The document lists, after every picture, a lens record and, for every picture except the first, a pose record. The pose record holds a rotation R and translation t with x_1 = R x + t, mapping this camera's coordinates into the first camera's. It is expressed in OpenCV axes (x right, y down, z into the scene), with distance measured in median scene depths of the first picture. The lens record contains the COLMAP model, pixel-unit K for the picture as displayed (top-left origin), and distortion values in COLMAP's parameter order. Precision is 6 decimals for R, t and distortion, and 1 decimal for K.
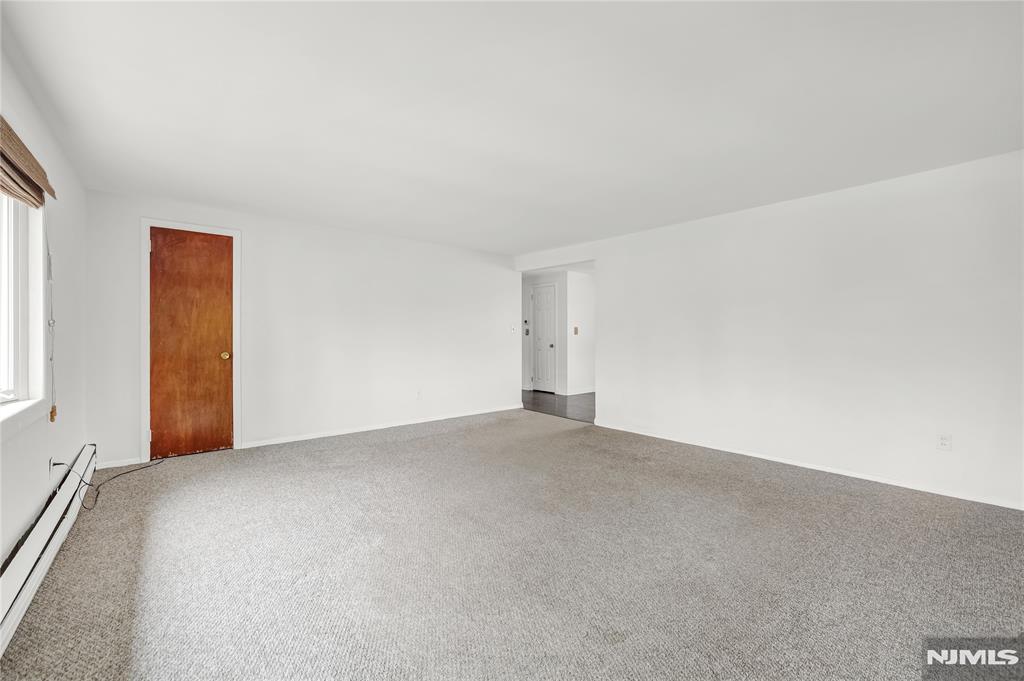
lens RADIAL K [[415.6, 0, 512.5], [0, 415.6, 335.7], [0, 0, 1]] dist [-0.009633, 0.005881]
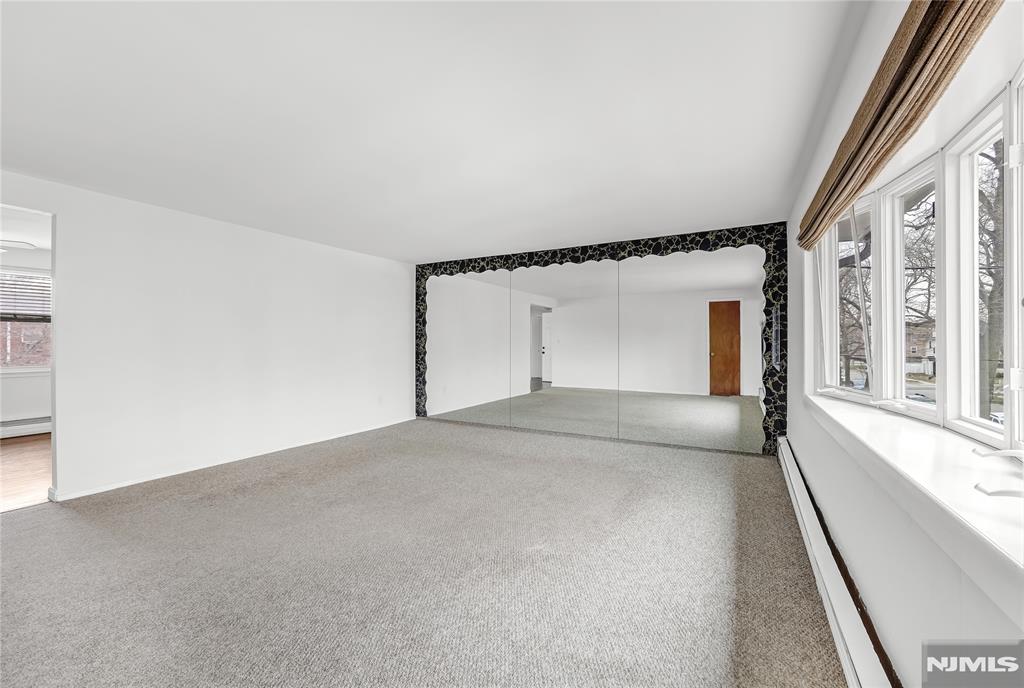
lens RADIAL K [[415.3, 0, 501.3], [0, 415.3, 343.8], [0, 0, 1]] dist [-0.022810, 0.000034]
pose [[-0.337685, 0.004062, 0.941250, -1.413211], [0.002540, 0.999991, -0.003404, -0.001899], [-0.941256, 0.001241, -0.337692, 1.597452]]
